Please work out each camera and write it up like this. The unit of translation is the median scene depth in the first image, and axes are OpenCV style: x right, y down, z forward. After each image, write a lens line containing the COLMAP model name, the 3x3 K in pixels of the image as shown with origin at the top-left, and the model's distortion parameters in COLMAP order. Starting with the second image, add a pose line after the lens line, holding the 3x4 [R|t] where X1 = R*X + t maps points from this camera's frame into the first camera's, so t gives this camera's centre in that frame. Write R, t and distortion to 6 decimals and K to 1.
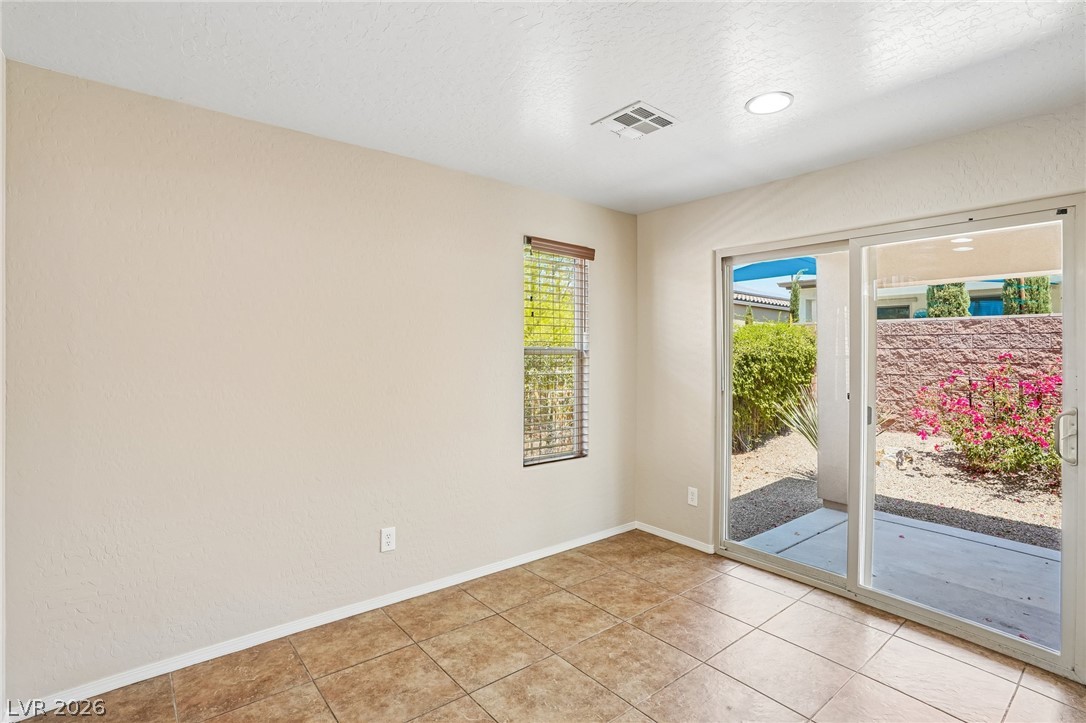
lens RADIAL K [[523.1, 0, 531.5], [0, 523.1, 350.1], [0, 0, 1]] dist [-0.057065, 0.024904]
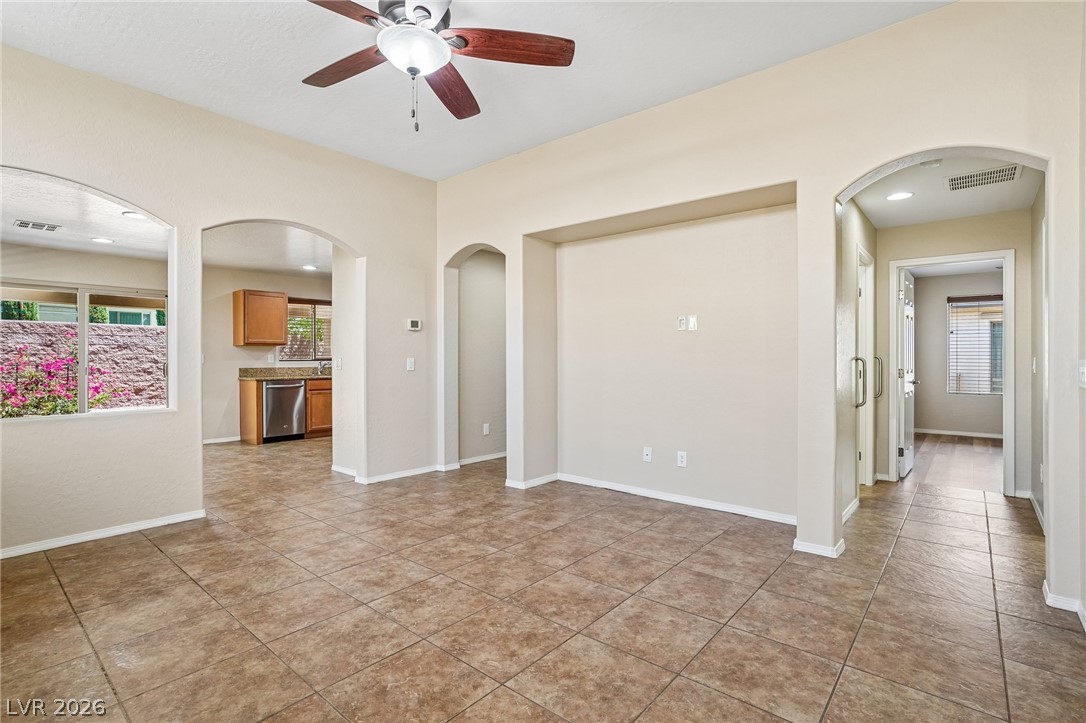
lens RADIAL K [[513.3, 0, 549.5], [0, 513.3, 359.4], [0, 0, 1]] dist [-0.050299, 0.024735]
pose [[-0.193560, -0.014017, 0.980988, -0.765691], [-0.001859, 0.999901, 0.013920, 0.020389], [-0.981087, 0.000871, -0.193567, -0.220401]]
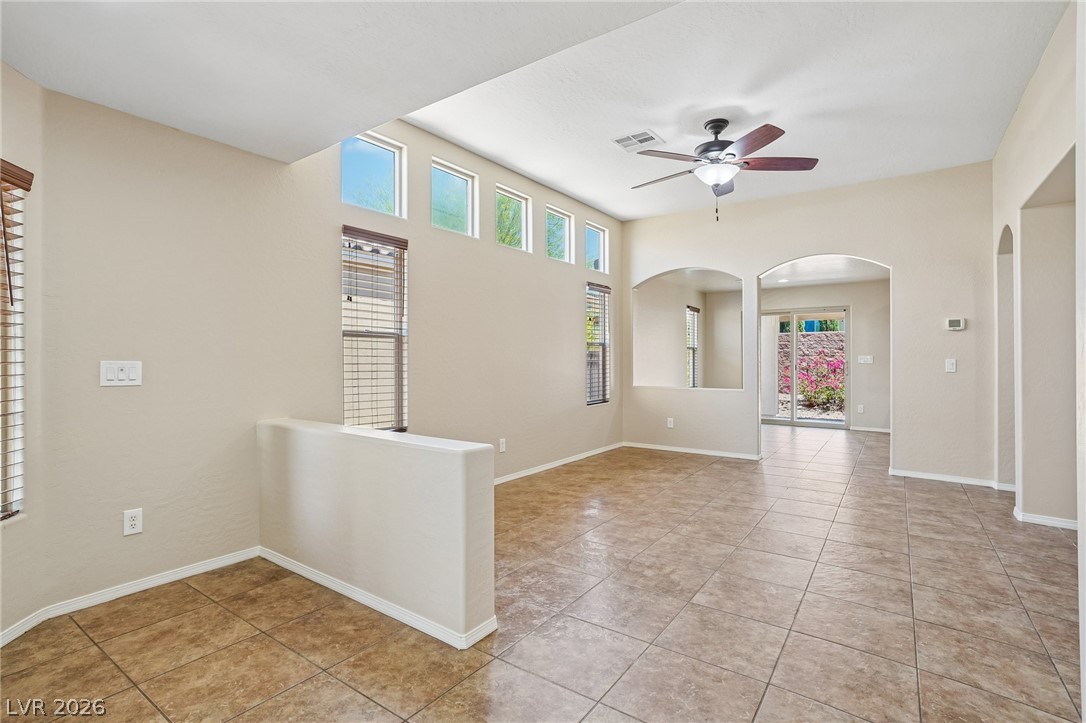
lens RADIAL K [[523.1, 0, 531.5], [0, 523.1, 350.1], [0, 0, 1]] dist [-0.057065, 0.024904]
pose [[0.964482, 0.002155, 0.264139, -0.773594], [-0.001336, 0.999994, -0.003281, 0.013421], [-0.264145, 0.002812, 0.964479, -0.727499]]
